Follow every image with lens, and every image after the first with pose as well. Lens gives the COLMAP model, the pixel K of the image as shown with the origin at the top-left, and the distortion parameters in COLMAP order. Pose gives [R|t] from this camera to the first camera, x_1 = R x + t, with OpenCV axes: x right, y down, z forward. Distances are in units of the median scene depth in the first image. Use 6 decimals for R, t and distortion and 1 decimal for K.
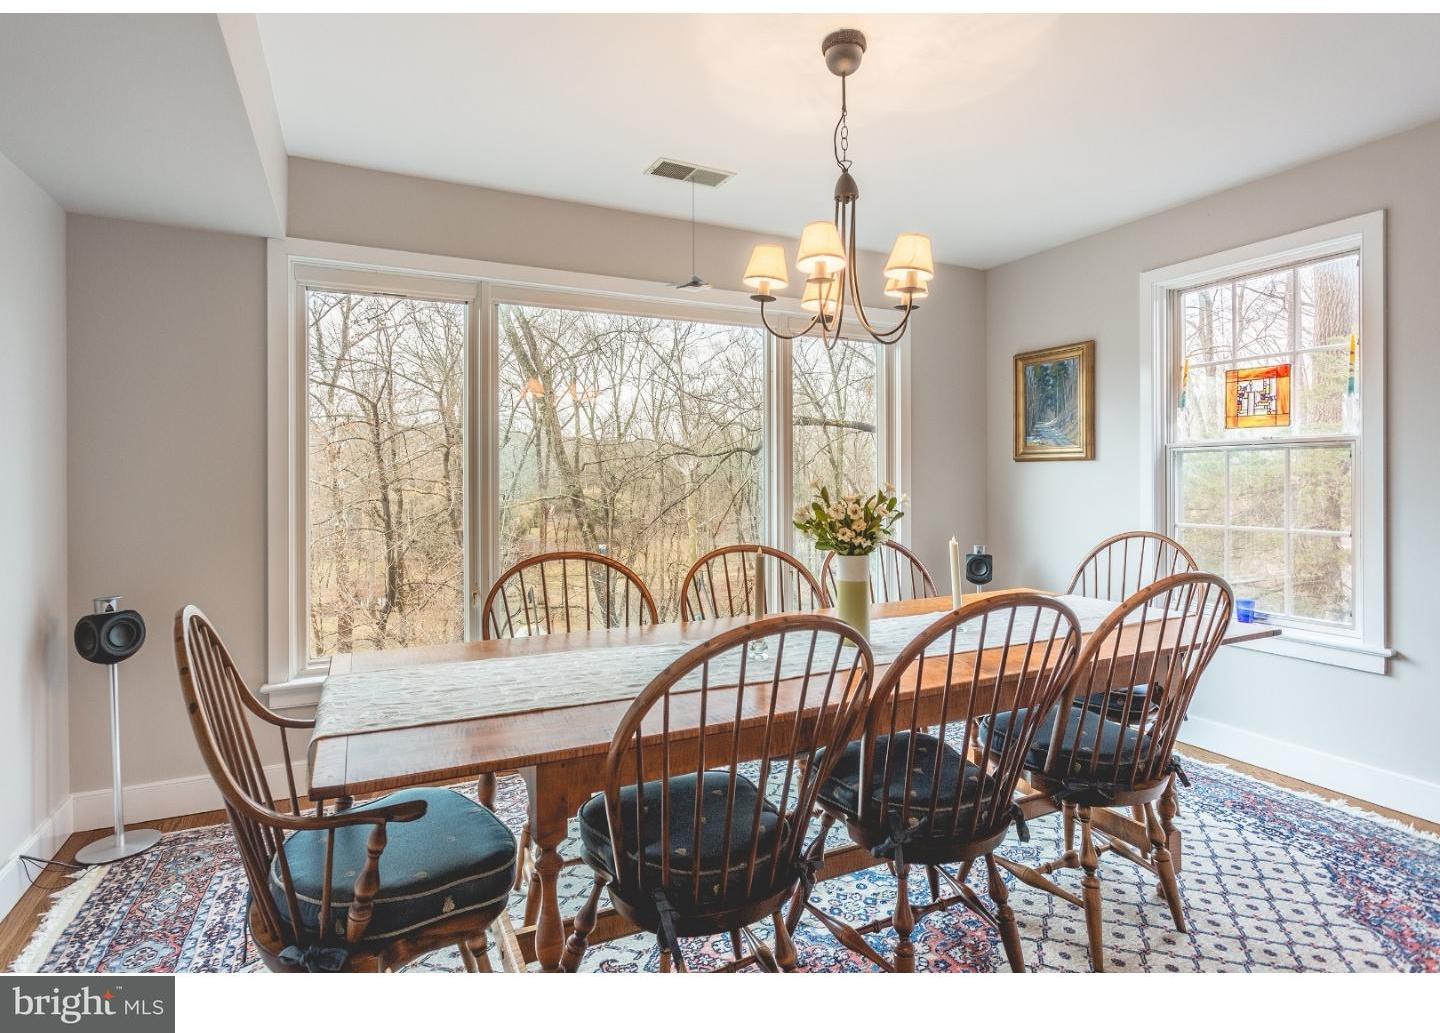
lens RADIAL K [[742.0, 0, 722.1], [0, 742.0, 476.9], [0, 0, 1]] dist [-0.000974, -0.000052]
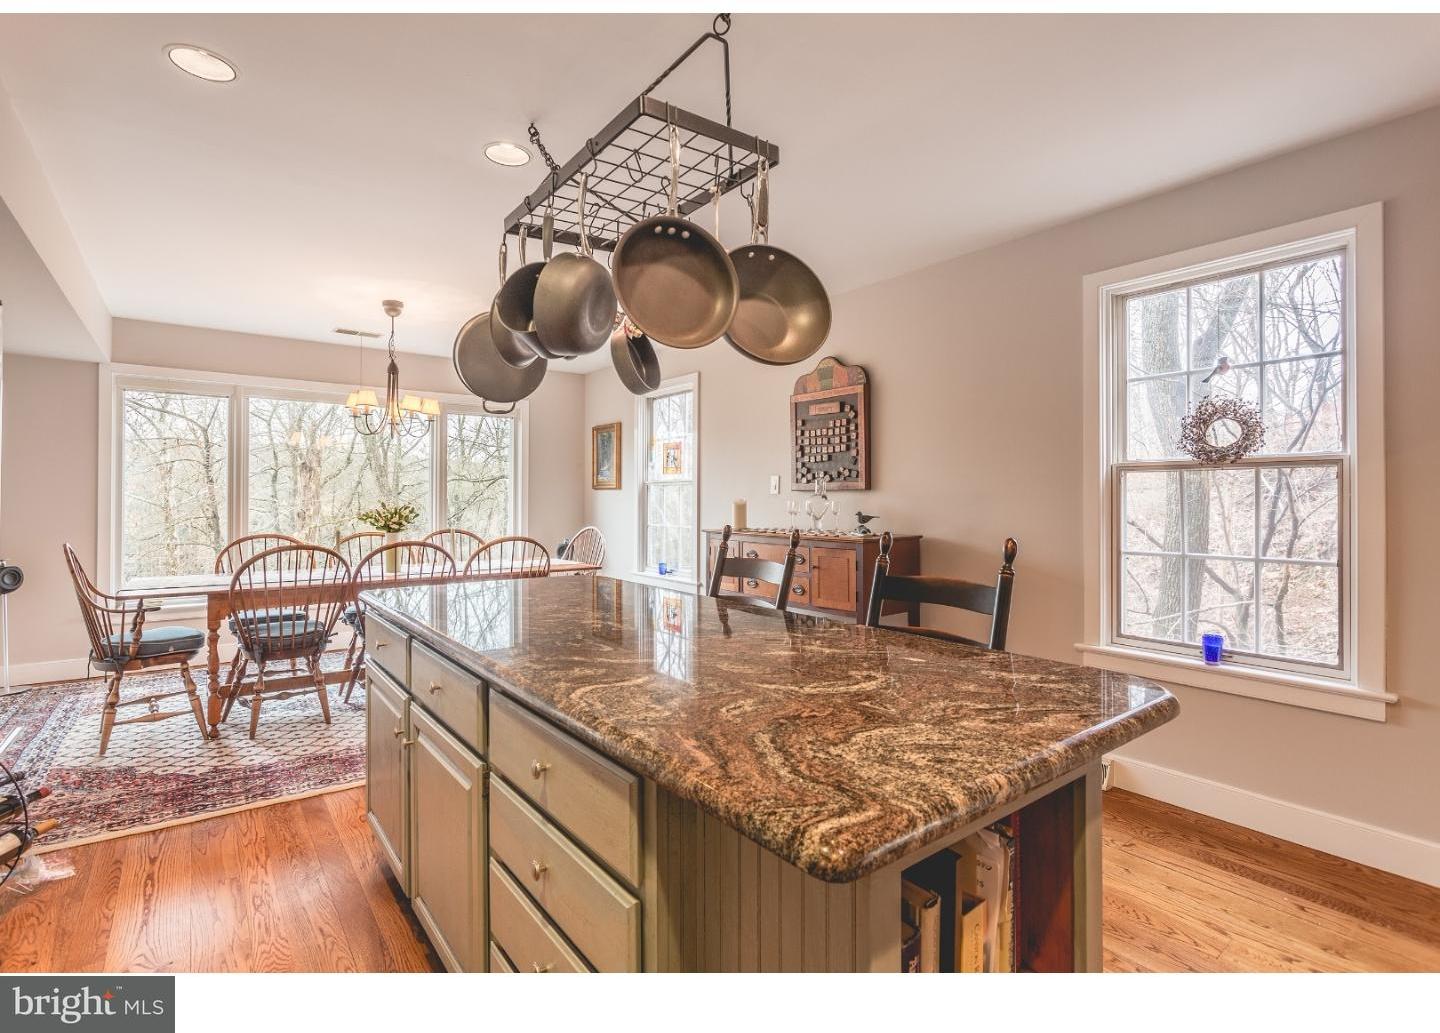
lens RADIAL K [[691.5, 0, 699.3], [0, 691.5, 495.8], [0, 0, 1]] dist [-0.002026, -0.000588]
pose [[0.985292, 0.006356, 0.170764, 0.495923], [-0.005803, 0.999976, -0.003740, -0.002906], [-0.170783, 0.002694, 0.985305, -0.828117]]
